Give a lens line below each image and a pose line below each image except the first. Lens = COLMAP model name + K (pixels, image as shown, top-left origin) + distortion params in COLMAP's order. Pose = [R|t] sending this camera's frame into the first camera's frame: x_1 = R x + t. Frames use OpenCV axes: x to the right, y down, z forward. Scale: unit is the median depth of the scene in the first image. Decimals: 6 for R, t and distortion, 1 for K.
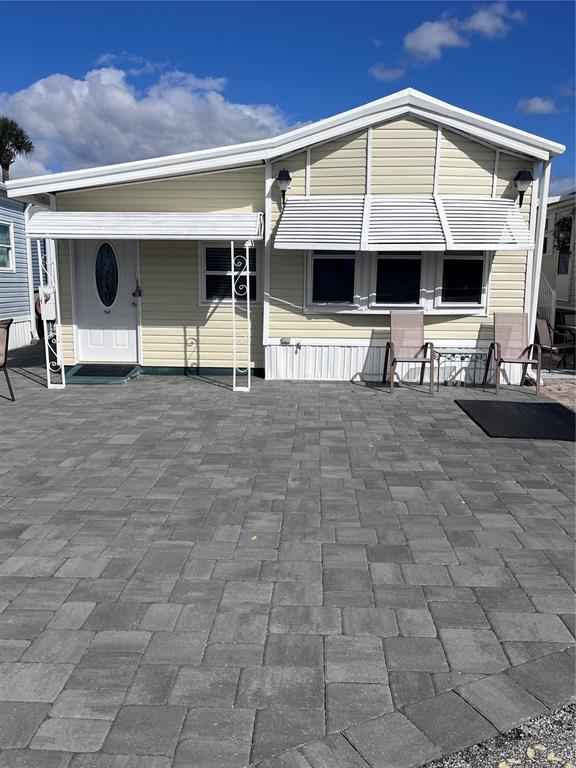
lens RADIAL K [[661.5, 0, 288.3], [0, 661.5, 385.5], [0, 0, 1]] dist [0.057251, -0.066262]
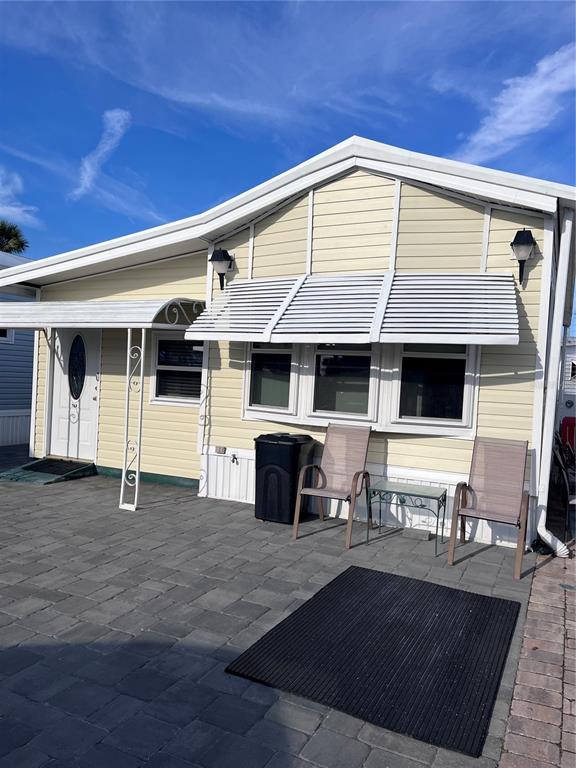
lens RADIAL K [[573.9, 0, 284.2], [0, 573.9, 391.6], [0, 0, 1]] dist [0.061530, -0.086252]
pose [[0.914304, 0.042951, -0.402746, 0.363142], [-0.101013, 0.987122, -0.124045, -0.061493], [0.392231, 0.154097, 0.906867, 0.385043]]
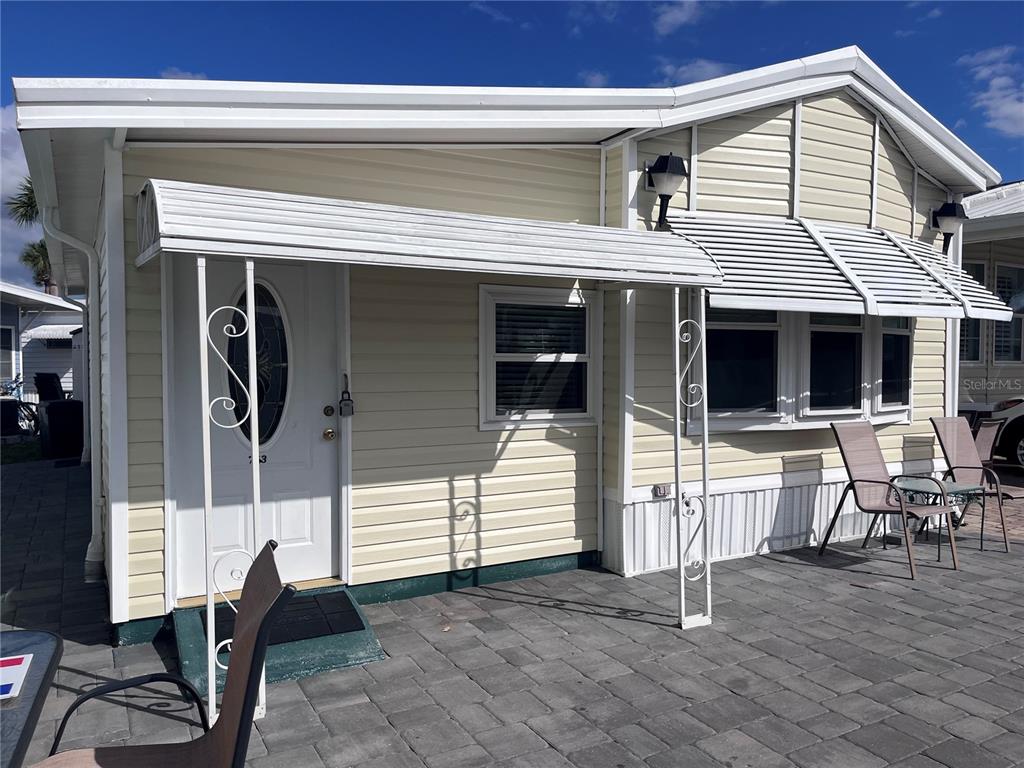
lens RADIAL K [[765.1, 0, 515.1], [0, 765.1, 387.6], [0, 0, 1]] dist [0.061530, -0.086252]
pose [[0.856352, -0.025441, 0.515765, -0.405060], [0.090869, 0.990624, -0.102011, -0.098799], [-0.508334, 0.134224, 0.850635, 0.573815]]
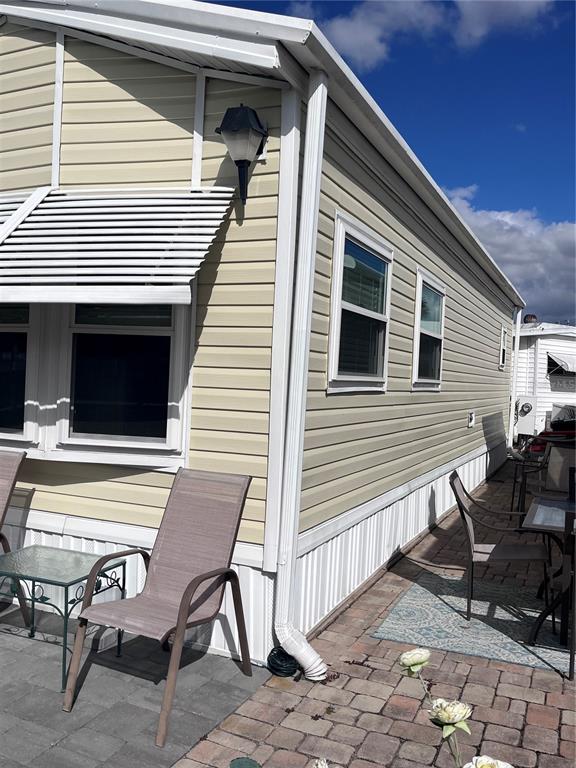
lens RADIAL K [[661.5, 0, 277.8], [0, 661.5, 391.4], [0, 0, 1]] dist [0.057251, -0.066262]
pose [[0.918587, 0.032498, -0.393880, 0.513609], [-0.091157, 0.987164, -0.131143, -0.107925], [0.384562, 0.156371, 0.909758, 0.660784]]
